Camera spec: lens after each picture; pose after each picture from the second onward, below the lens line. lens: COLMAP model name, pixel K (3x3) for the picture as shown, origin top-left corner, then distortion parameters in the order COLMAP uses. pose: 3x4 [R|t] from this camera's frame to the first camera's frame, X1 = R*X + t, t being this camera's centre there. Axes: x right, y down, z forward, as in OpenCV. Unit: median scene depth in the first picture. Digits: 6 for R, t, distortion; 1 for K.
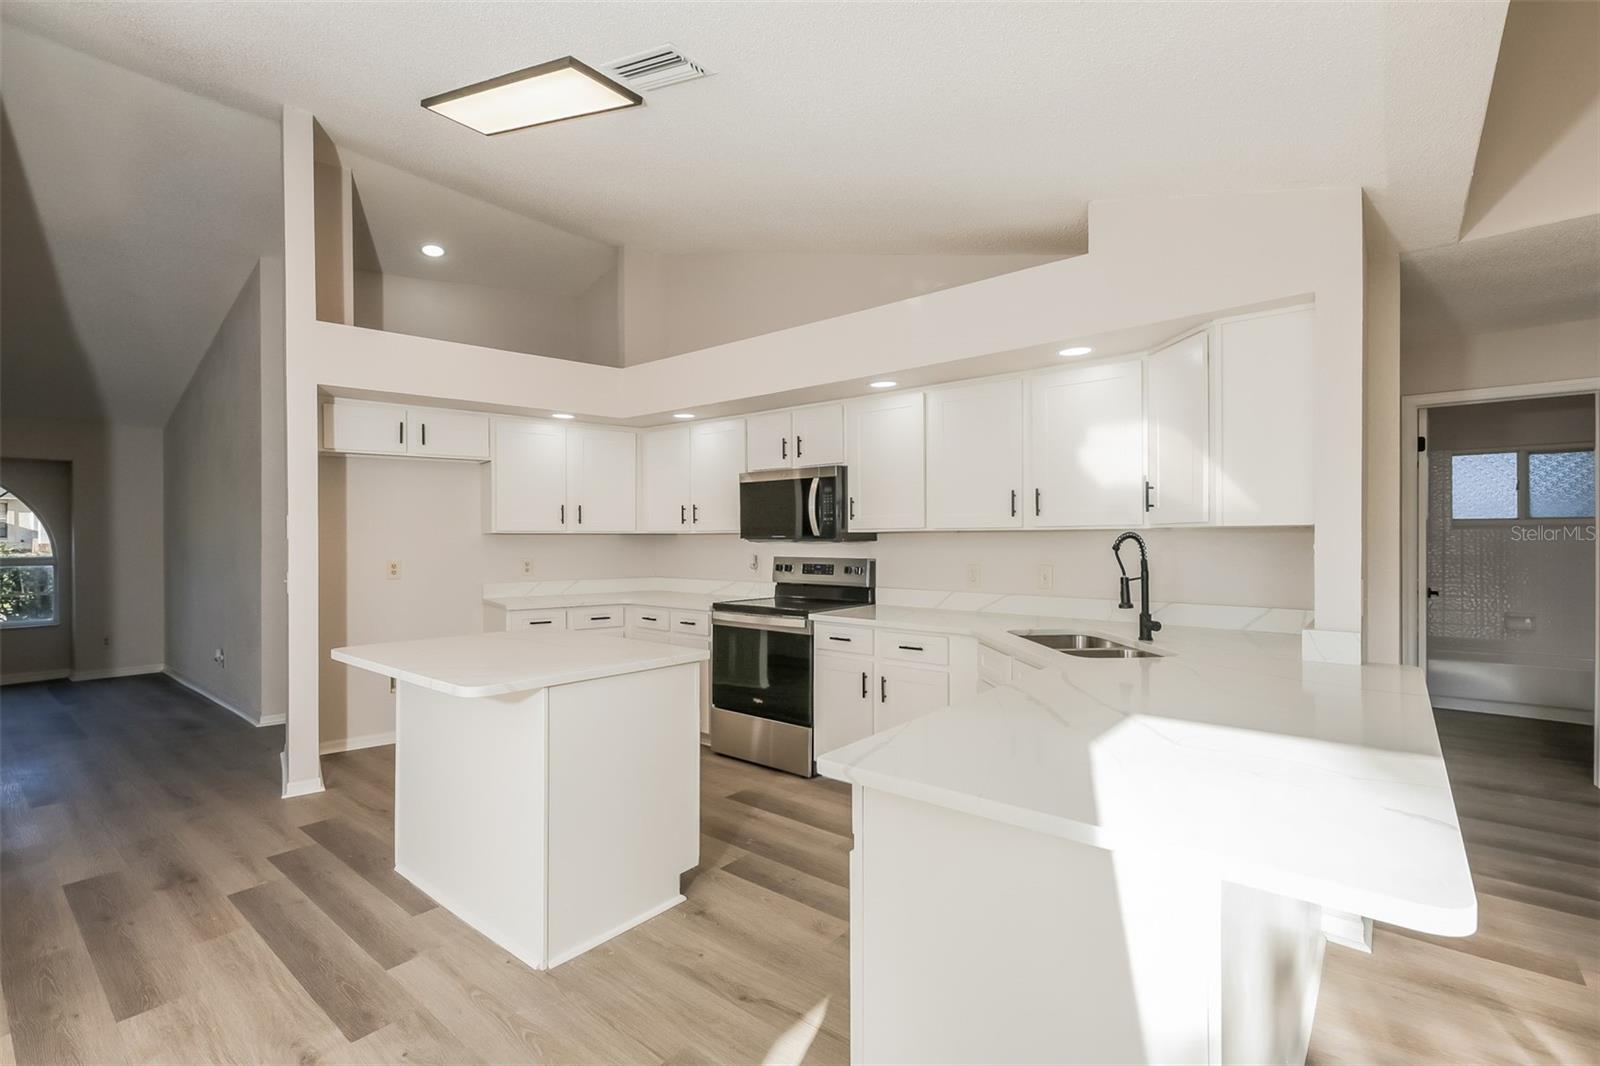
lens RADIAL K [[731.5, 0, 802.7], [0, 731.5, 538.2], [0, 0, 1]] dist [0.005079, 0.001089]
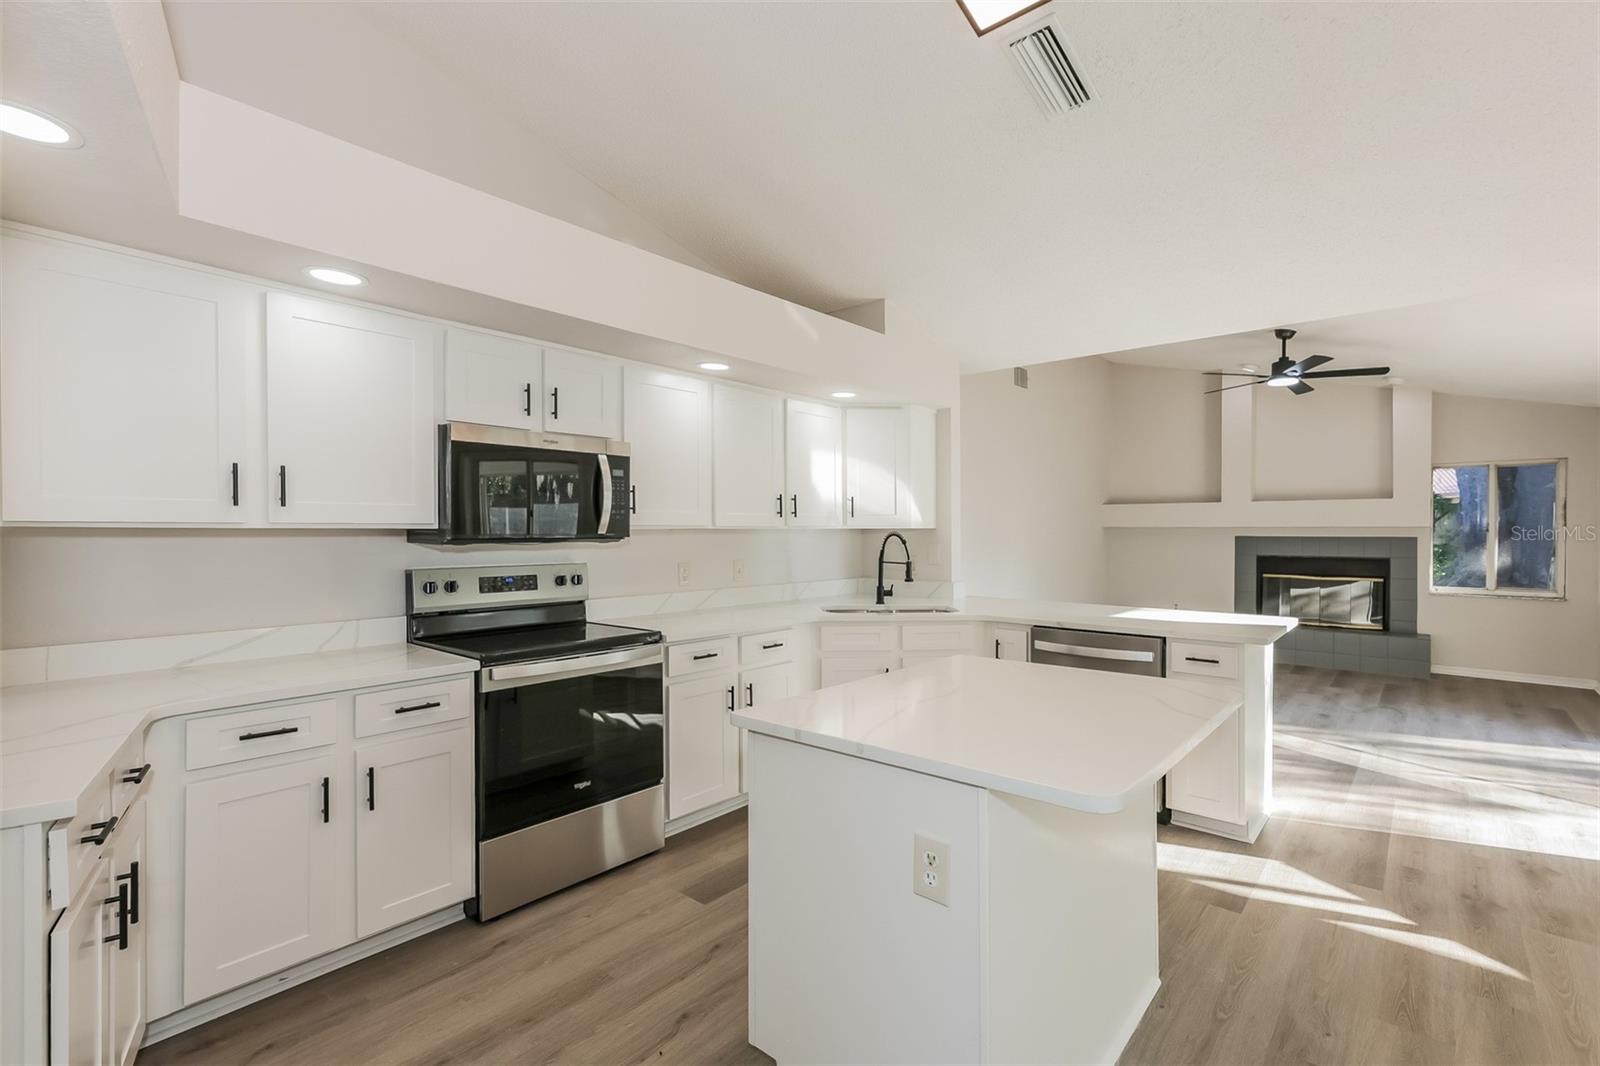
lens RADIAL K [[731.5, 0, 824.0], [0, 731.5, 525.9], [0, 0, 1]] dist [0.005079, 0.001089]
pose [[-0.004589, 0.008540, 0.999953, -0.707773], [-0.000119, 0.999964, -0.008541, -0.005545], [-0.999989, -0.000159, -0.004587, 0.766237]]
